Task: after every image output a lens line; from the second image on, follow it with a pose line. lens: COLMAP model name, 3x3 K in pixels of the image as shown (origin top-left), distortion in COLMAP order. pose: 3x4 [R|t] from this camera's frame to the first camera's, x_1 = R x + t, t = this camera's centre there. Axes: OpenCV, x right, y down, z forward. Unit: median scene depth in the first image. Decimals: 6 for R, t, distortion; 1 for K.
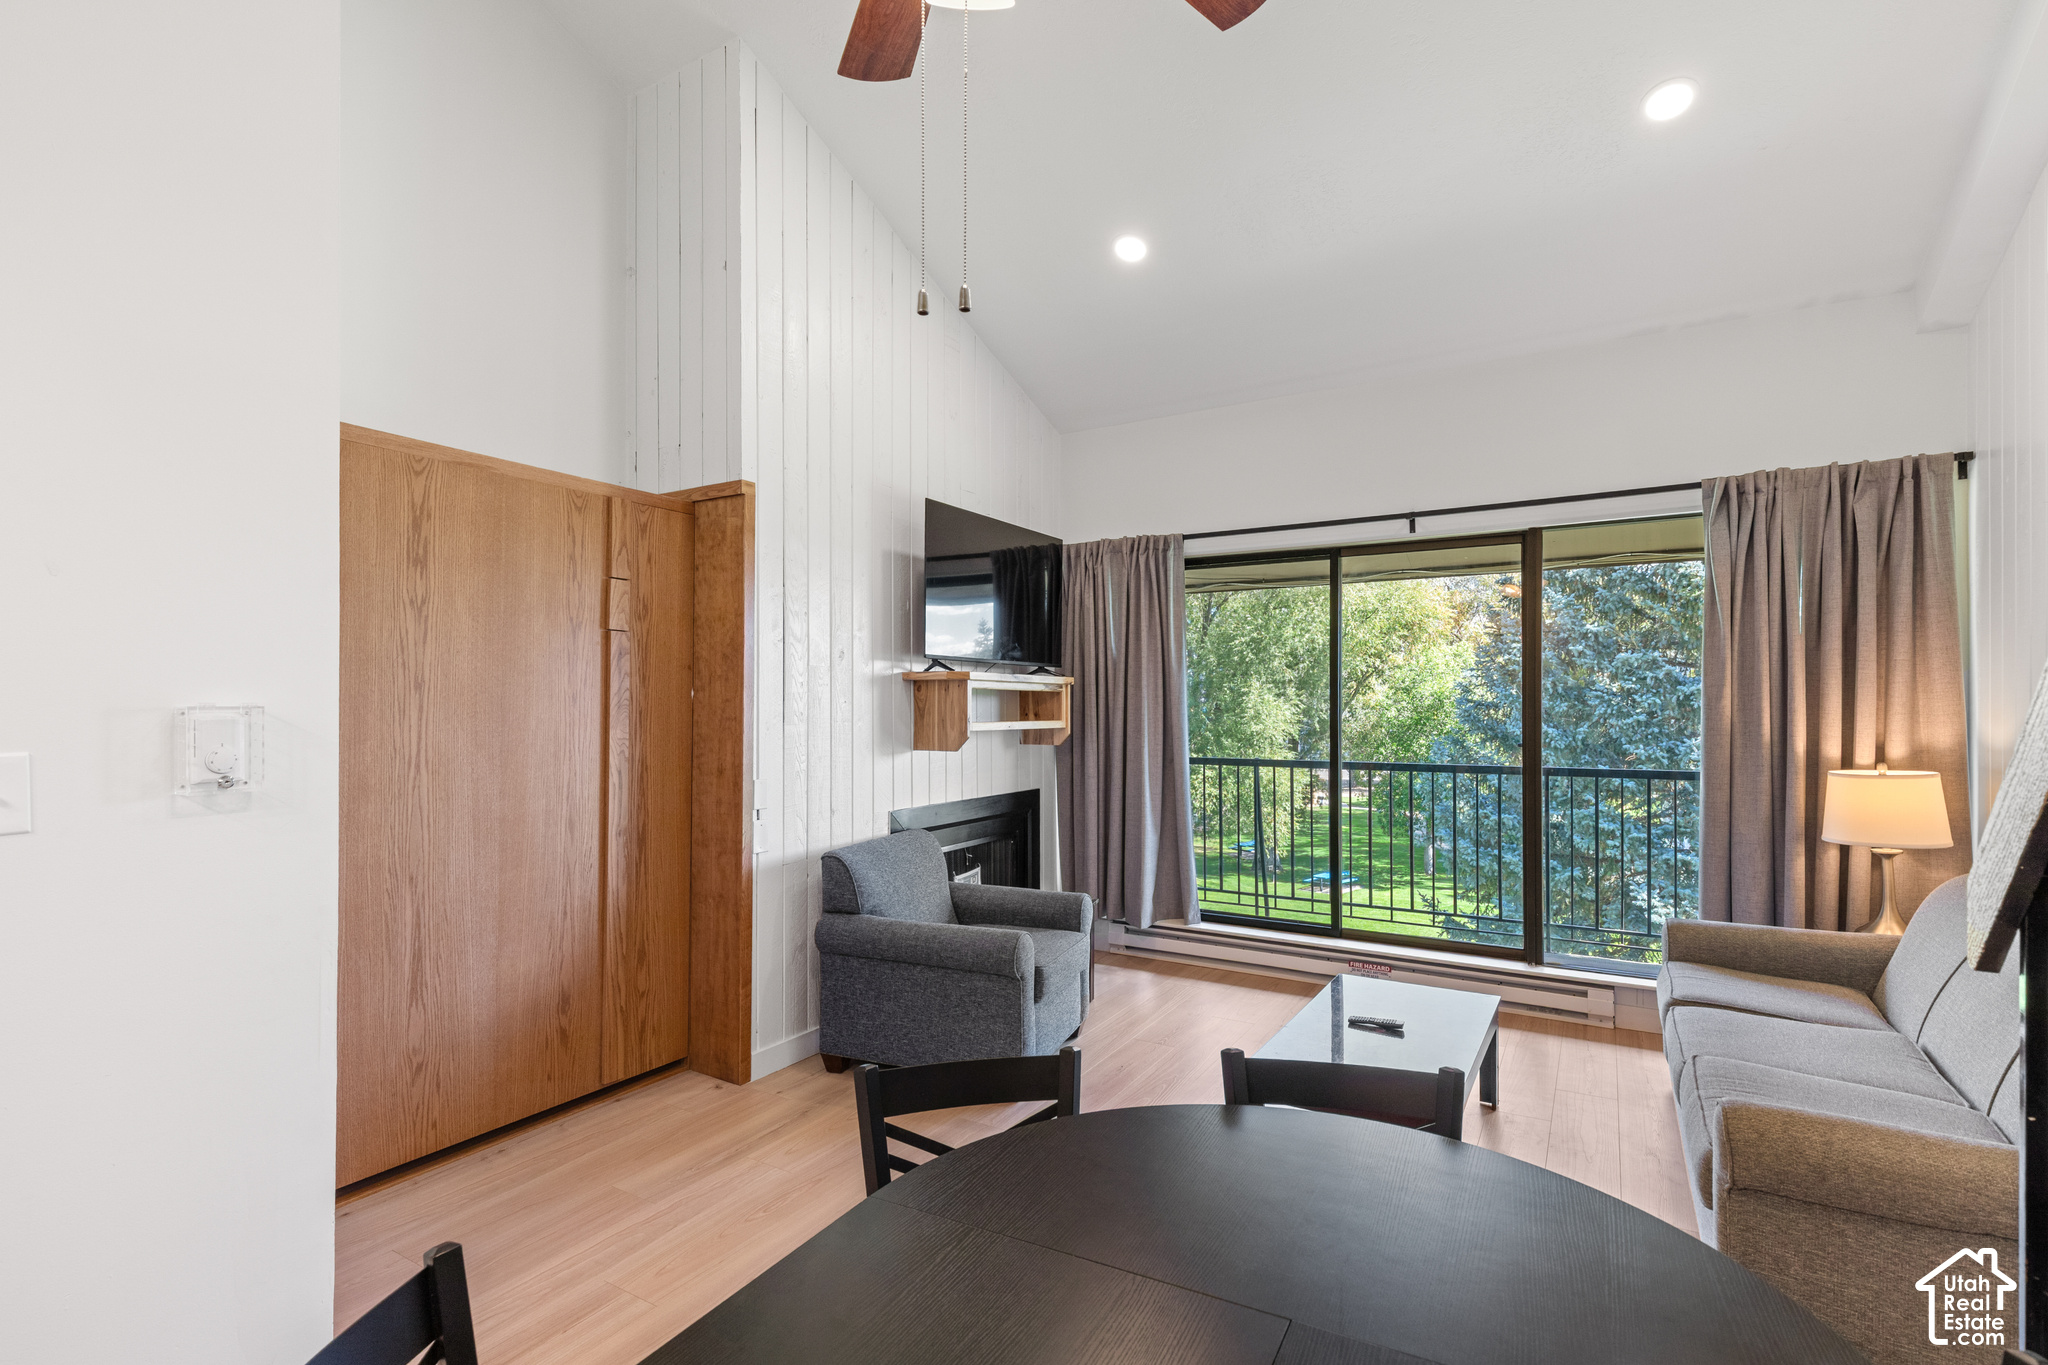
lens RADIAL K [[960.7, 0, 1029.2], [0, 960.7, 705.1], [0, 0, 1]] dist [0.002452, -0.000177]
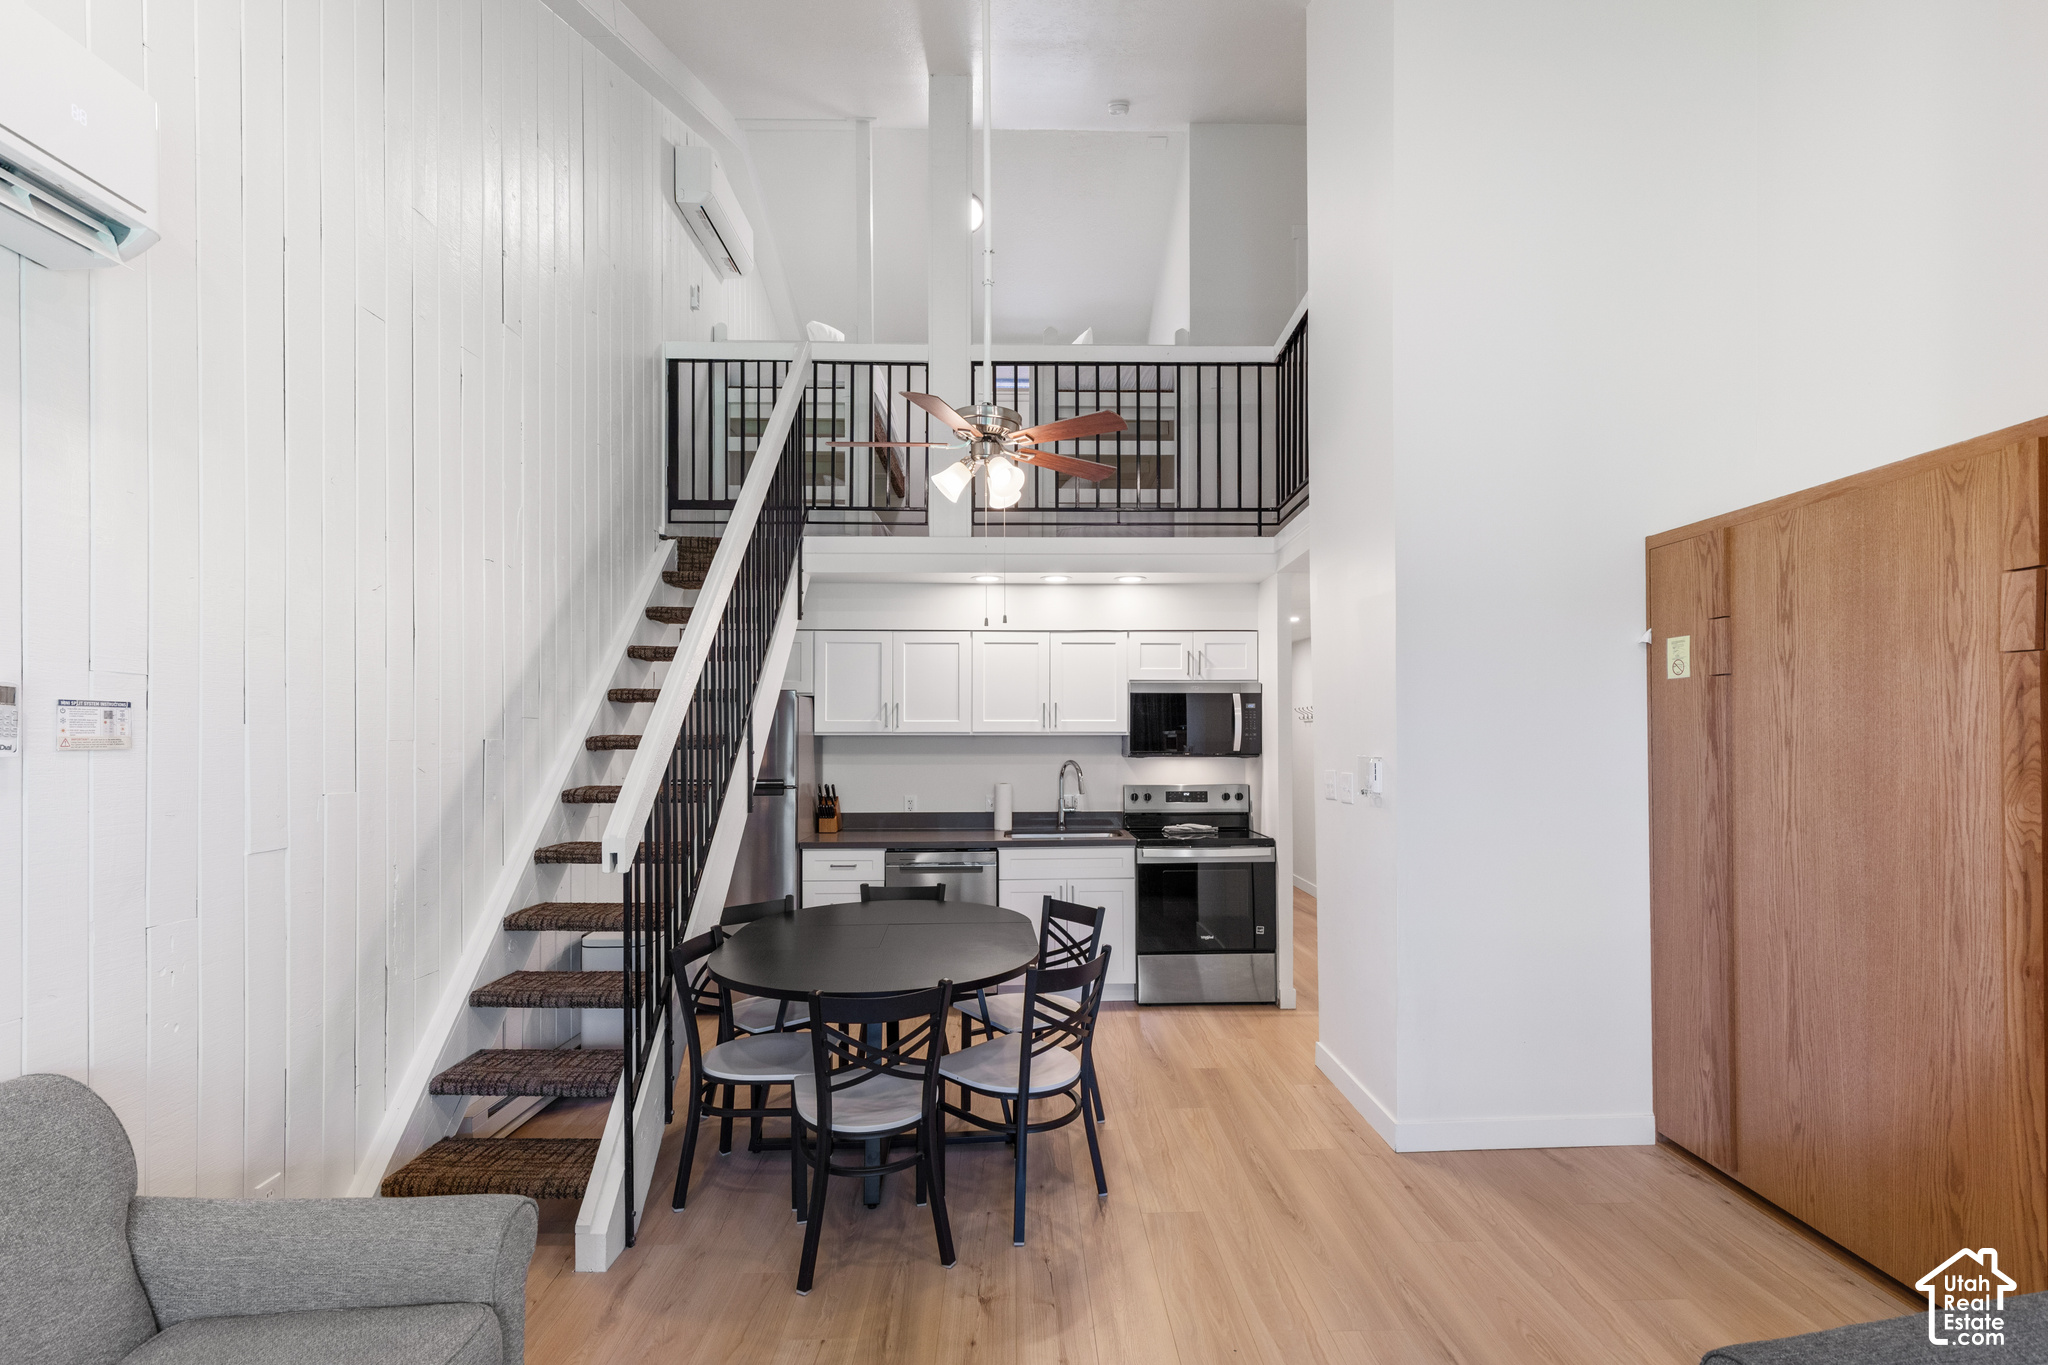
lens RADIAL K [[937.1, 0, 1039.5], [0, 937.1, 733.1], [0, 0, 1]] dist [0.006051, -0.000876]
pose [[-0.845325, 0.001390, -0.534250, 0.415539], [0.003617, 0.999989, -0.003122, -0.021770], [0.534240, -0.004572, -0.845321, 1.079094]]
